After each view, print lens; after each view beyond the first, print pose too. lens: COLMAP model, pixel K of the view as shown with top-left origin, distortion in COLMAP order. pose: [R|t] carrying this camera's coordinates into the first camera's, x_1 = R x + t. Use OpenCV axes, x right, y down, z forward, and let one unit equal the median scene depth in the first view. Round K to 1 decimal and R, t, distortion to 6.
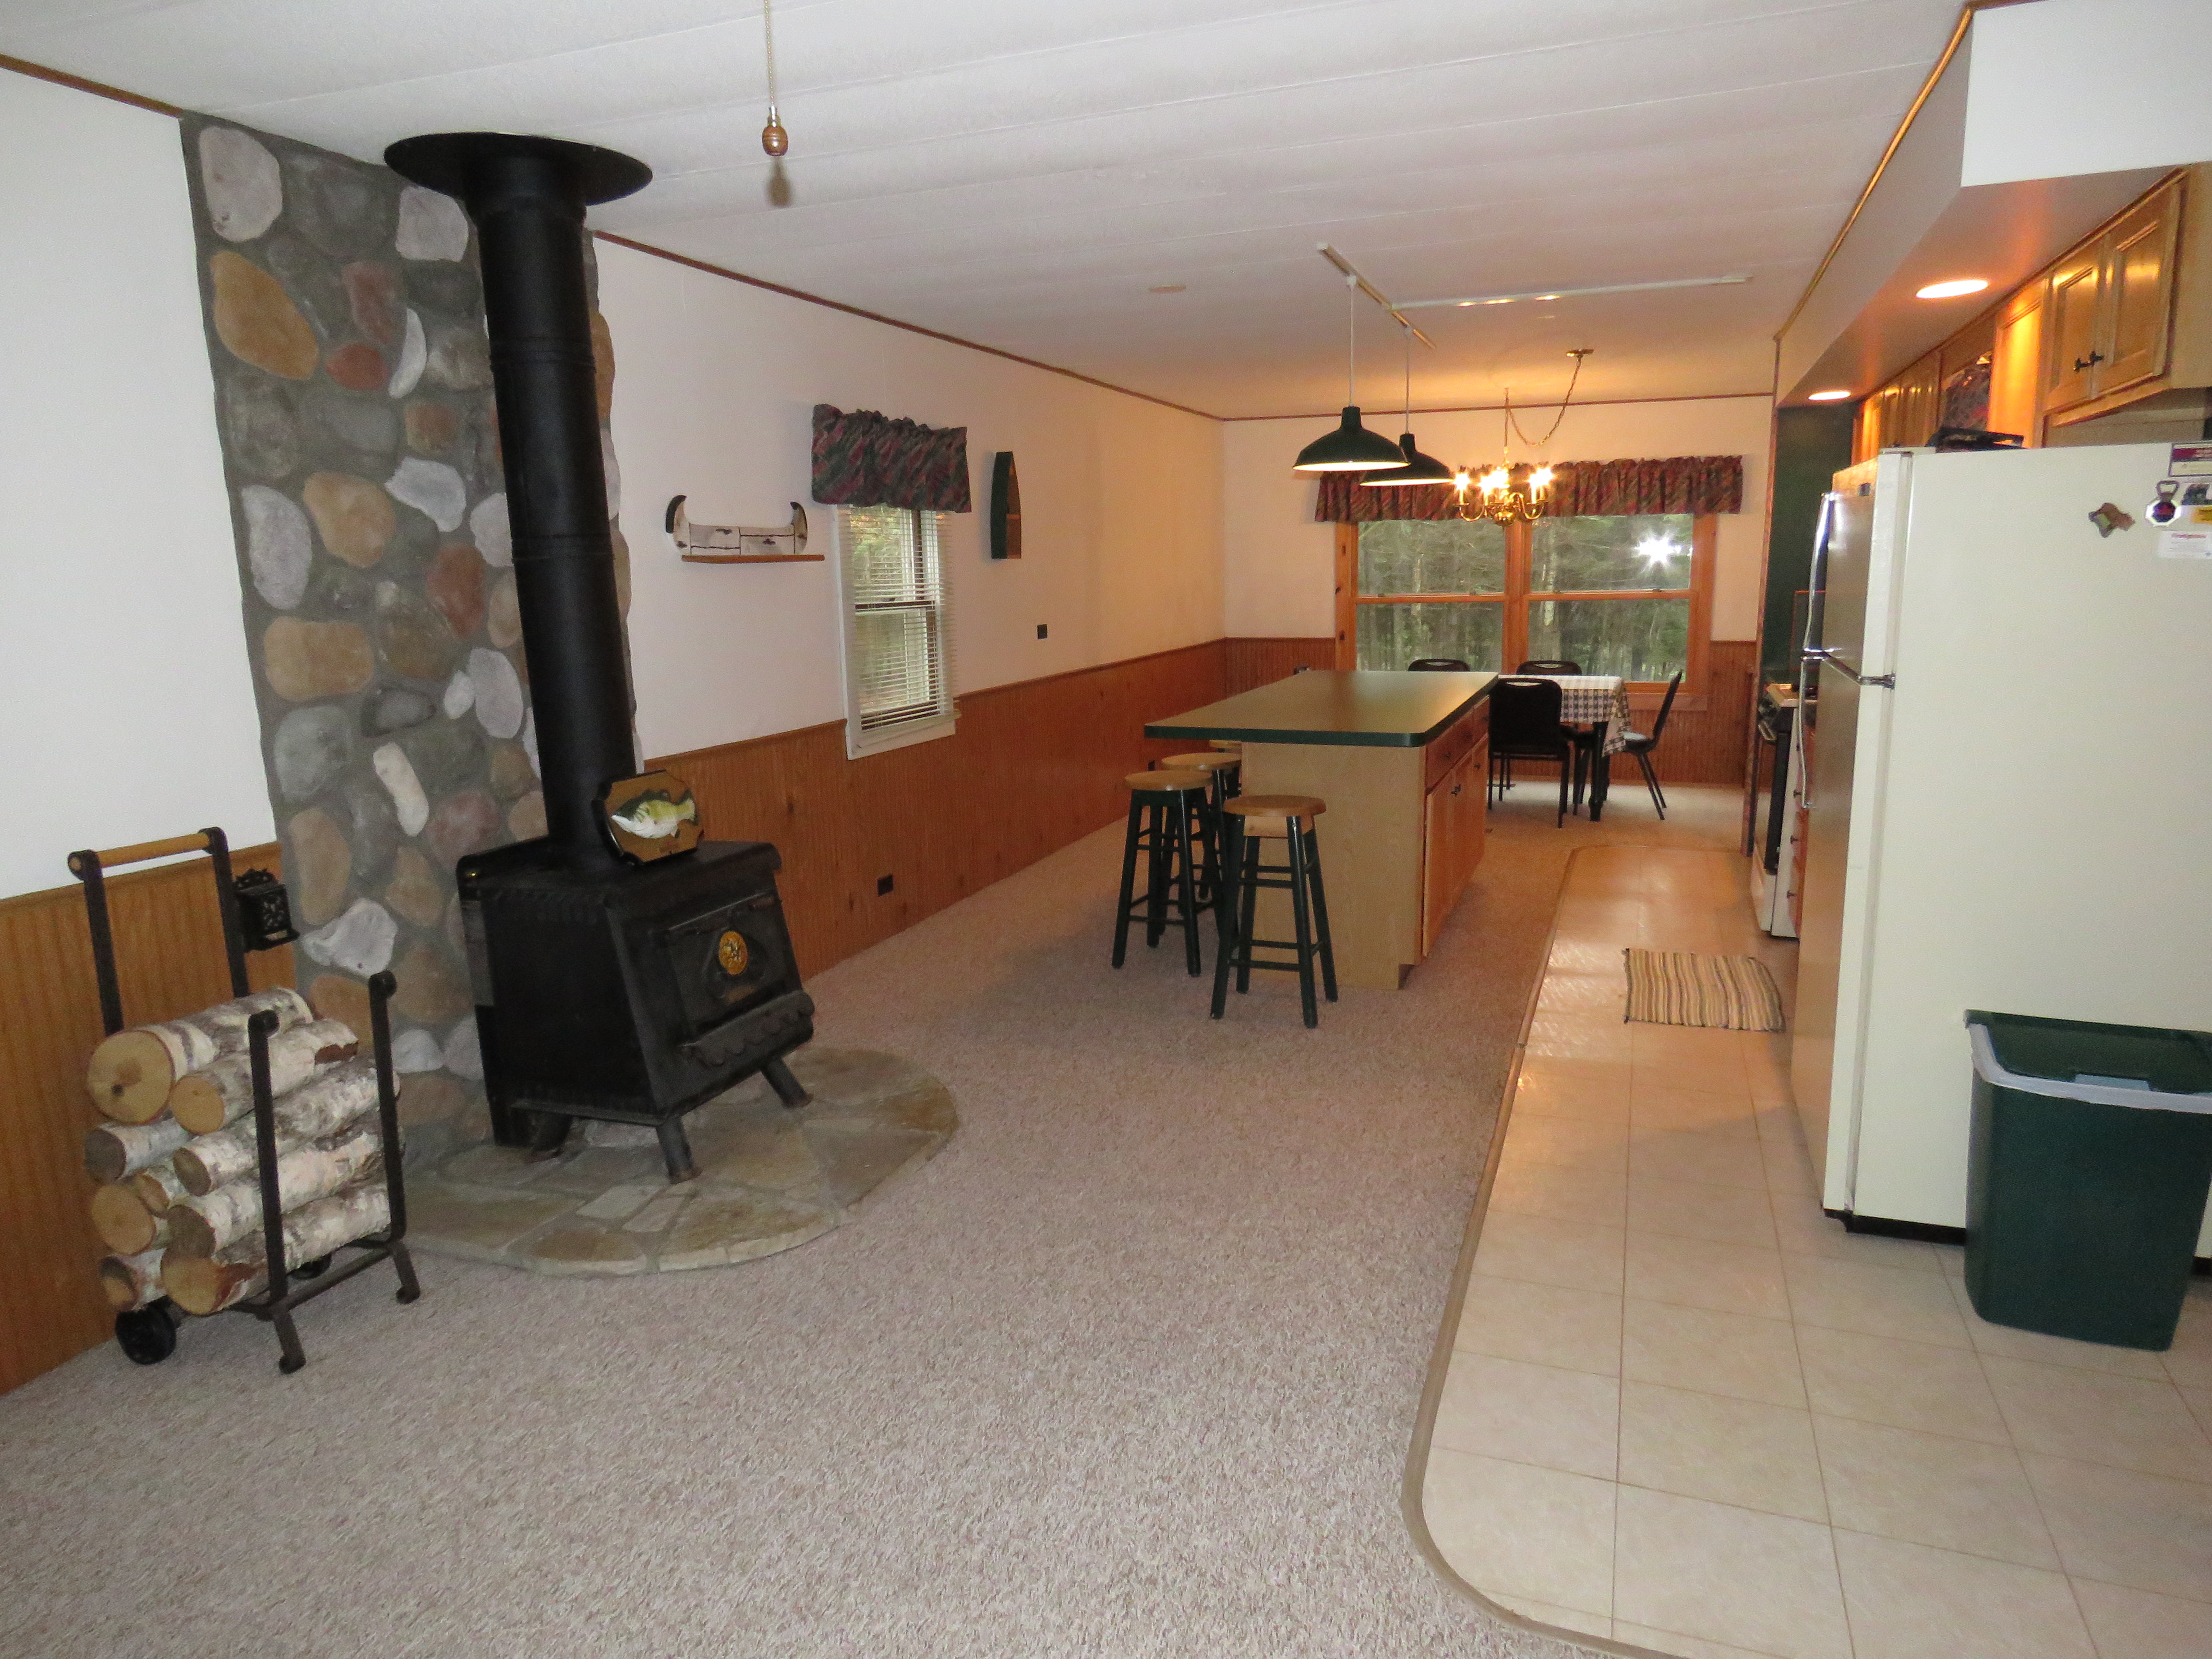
lens RADIAL K [[1403.3, 0, 1109.0], [0, 1403.3, 831.6], [0, 0, 1]] dist [-0.000475, -0.004919]
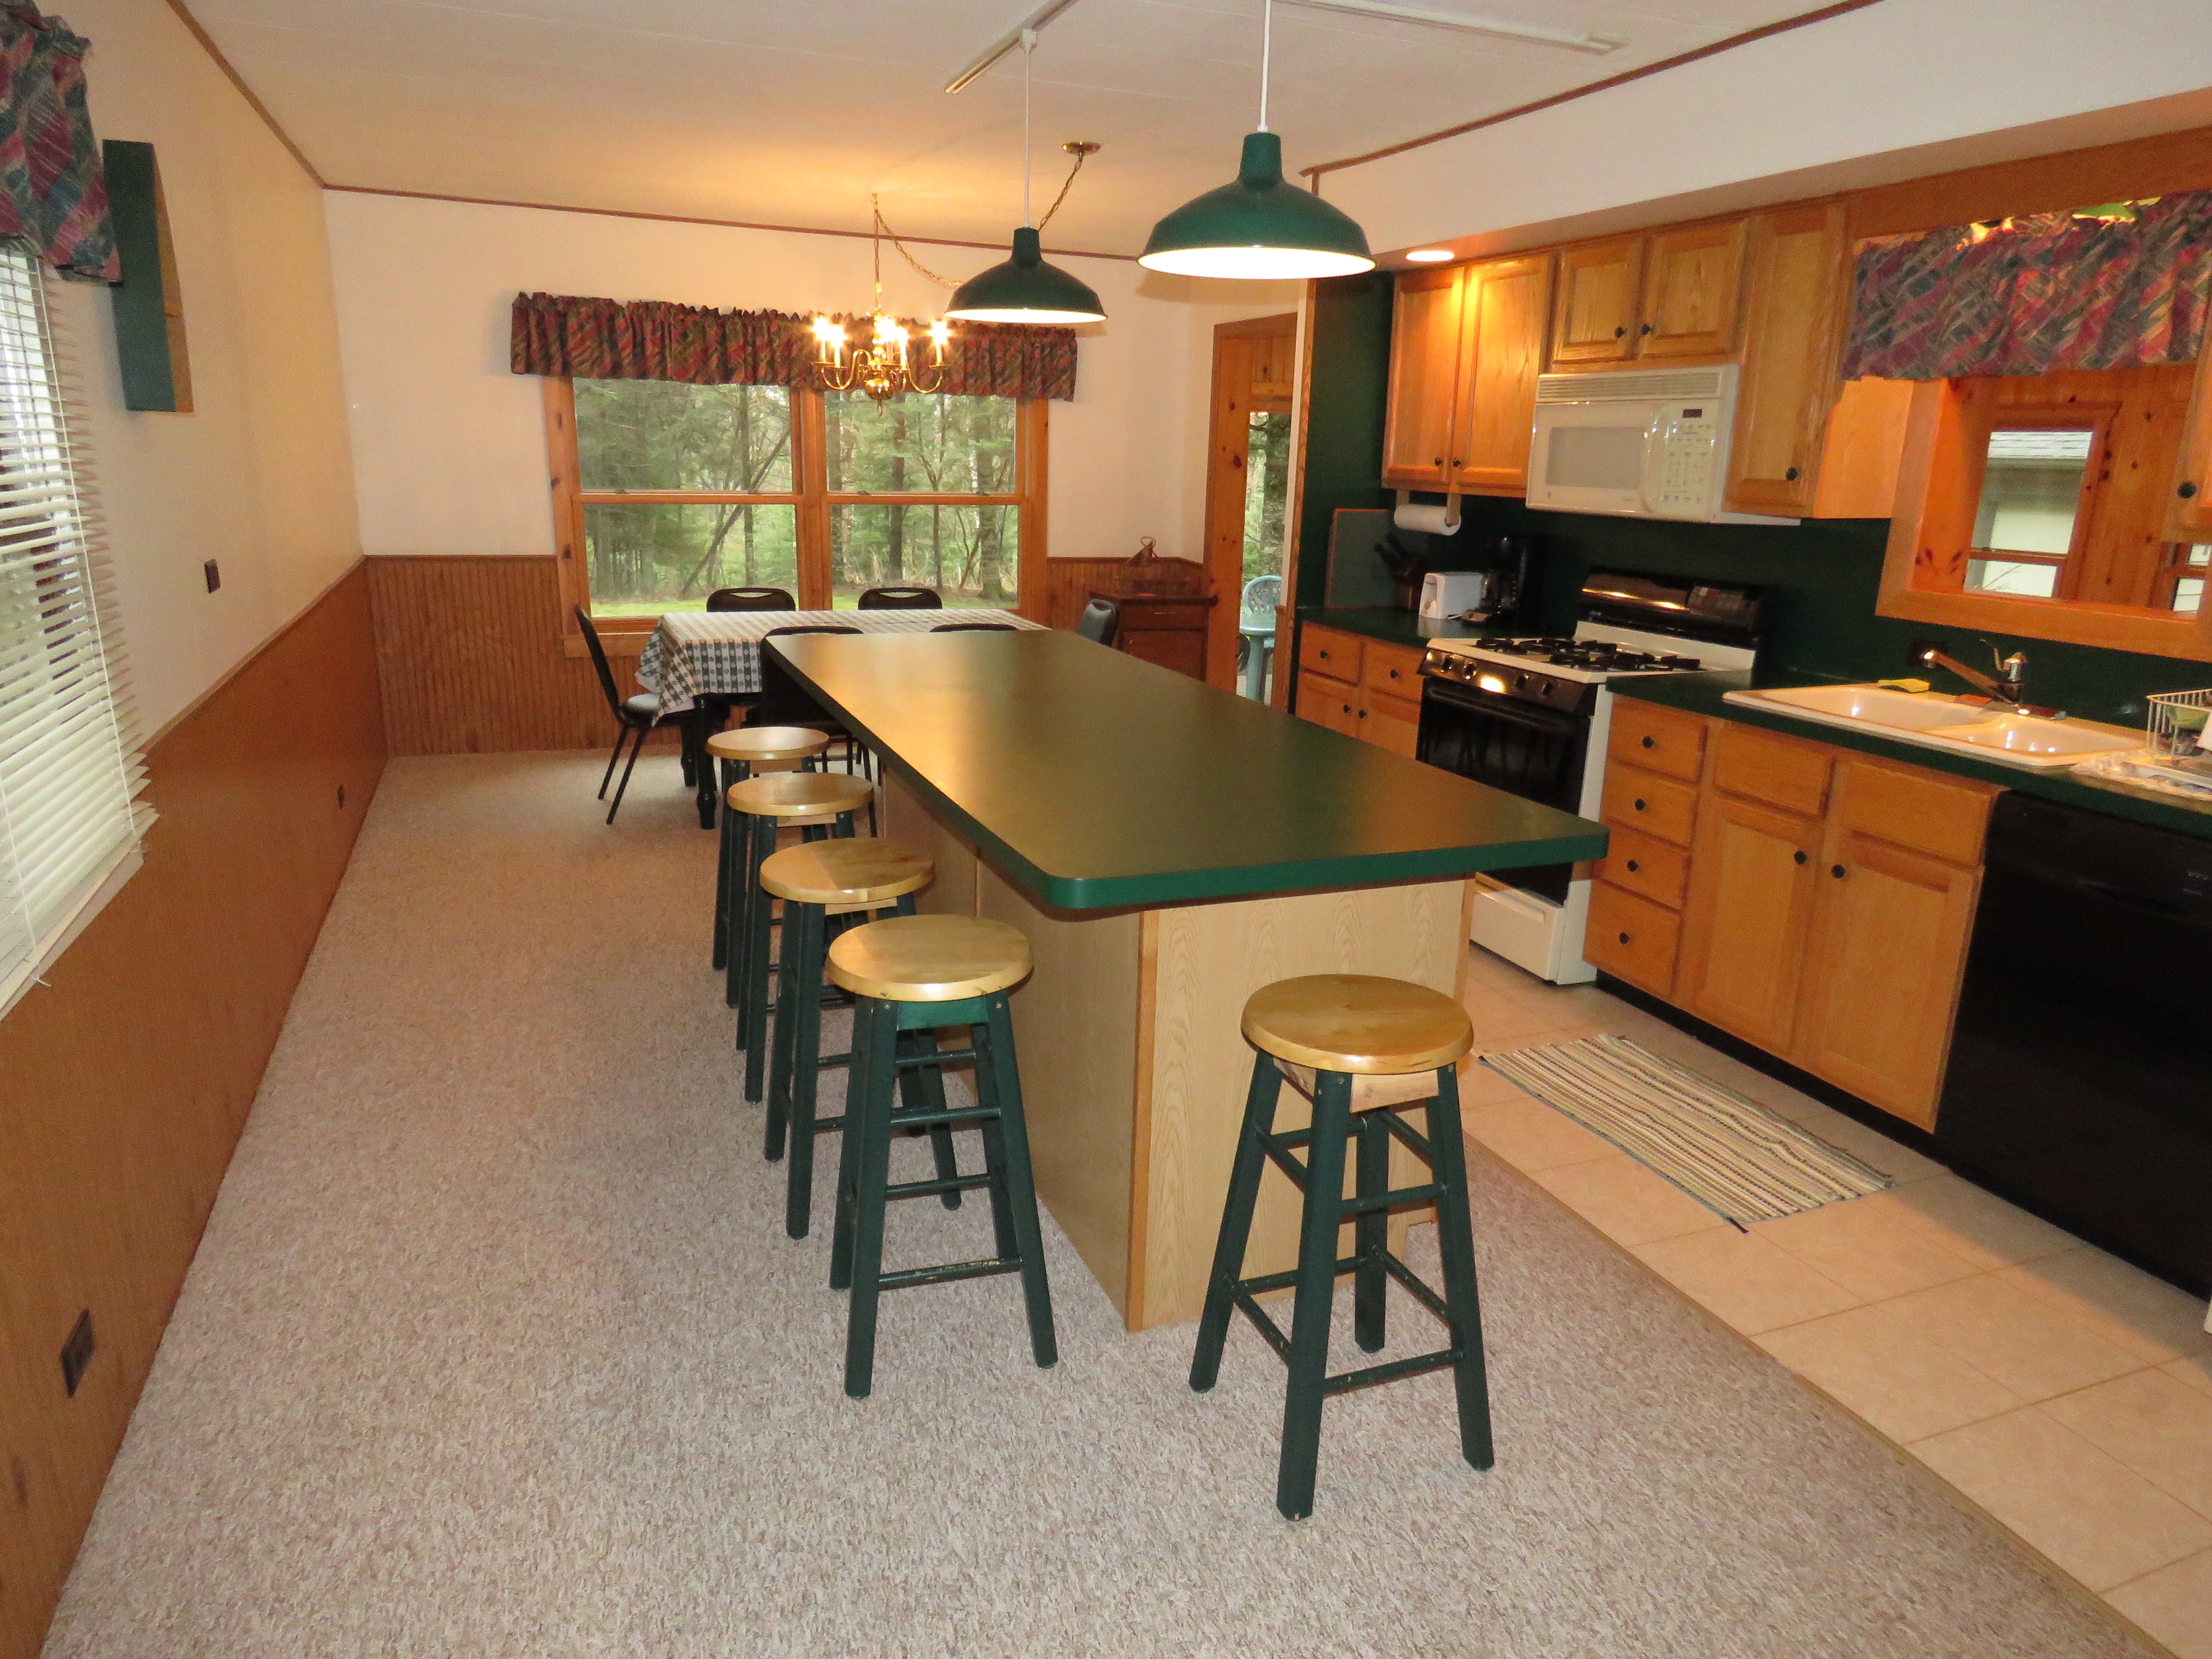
lens RADIAL K [[1403.3, 0, 1107.7], [0, 1403.3, 825.7], [0, 0, 1]] dist [-0.000475, -0.004919]
pose [[0.734995, -0.139118, 0.663648, -0.147832], [0.086981, 0.989985, 0.111195, -0.087917], [-0.672471, -0.024003, 0.739735, 0.465640]]
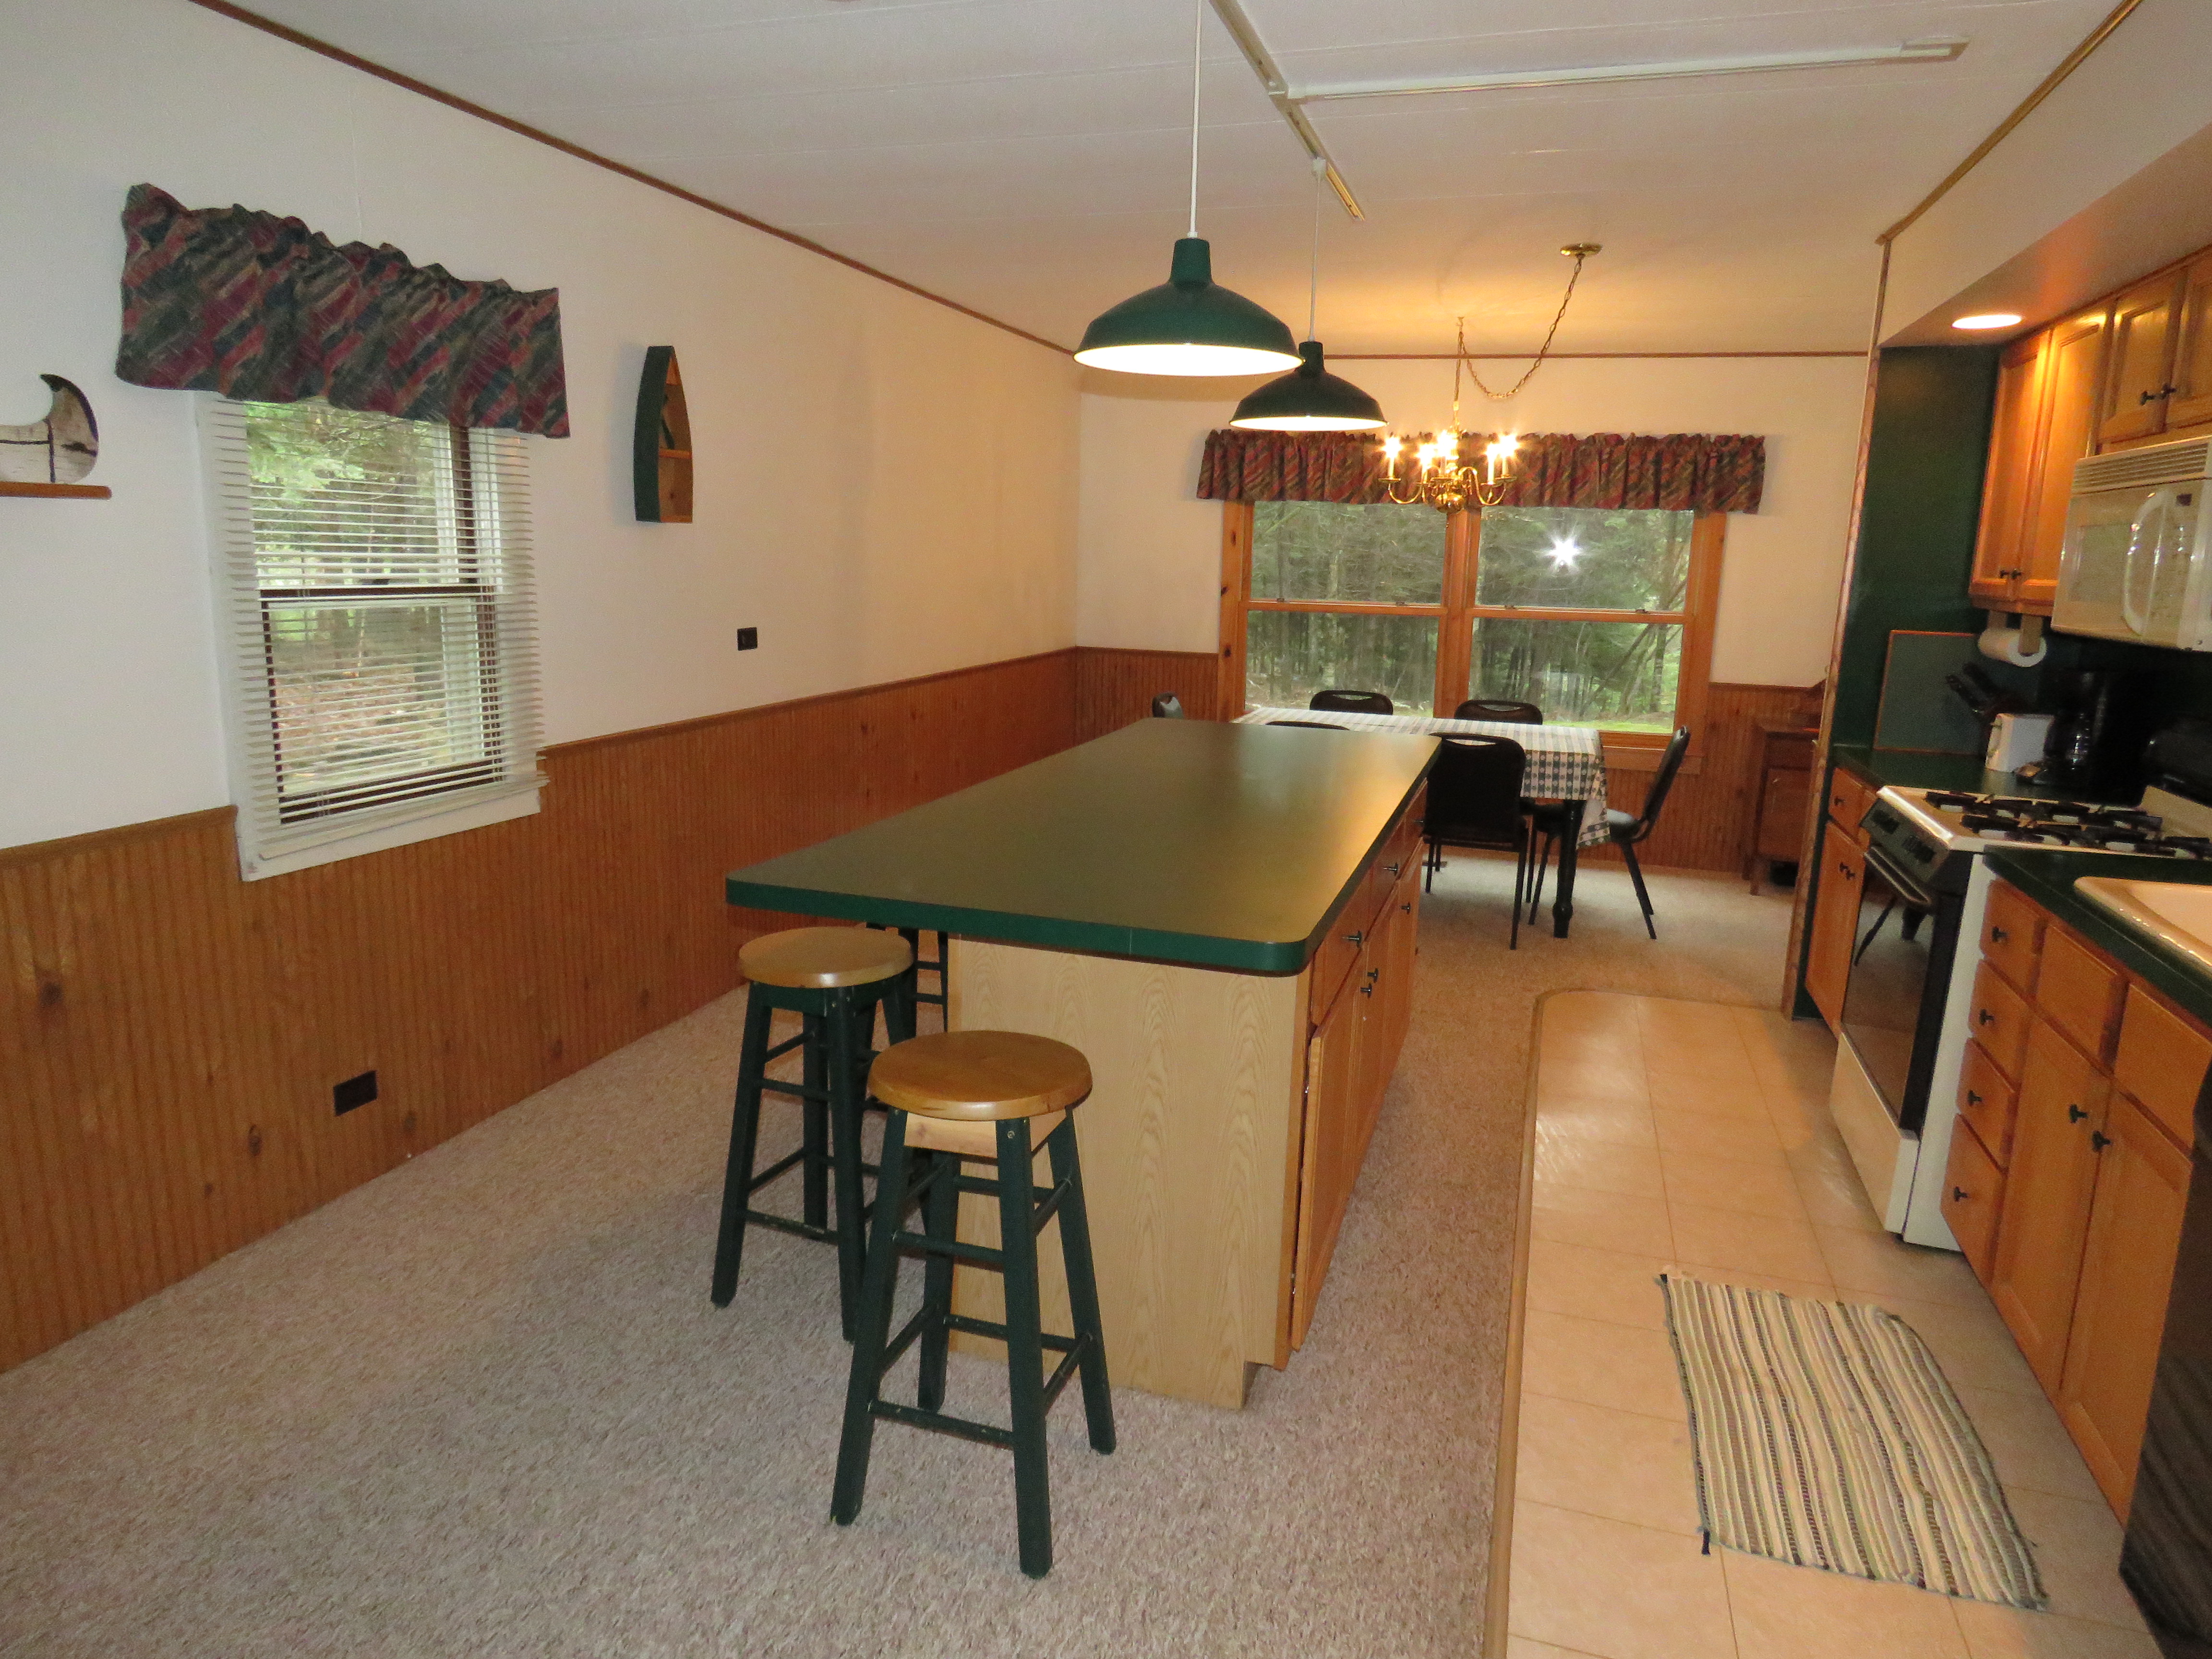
lens RADIAL K [[1403.3, 0, 1108.8], [0, 1403.3, 831.2], [0, 0, 1]] dist [-0.000475, -0.004919]
pose [[0.997489, 0.035171, 0.061472, 0.082741], [-0.035825, 0.999312, 0.009560, -0.066626], [-0.061093, -0.011738, 0.998063, 0.345960]]
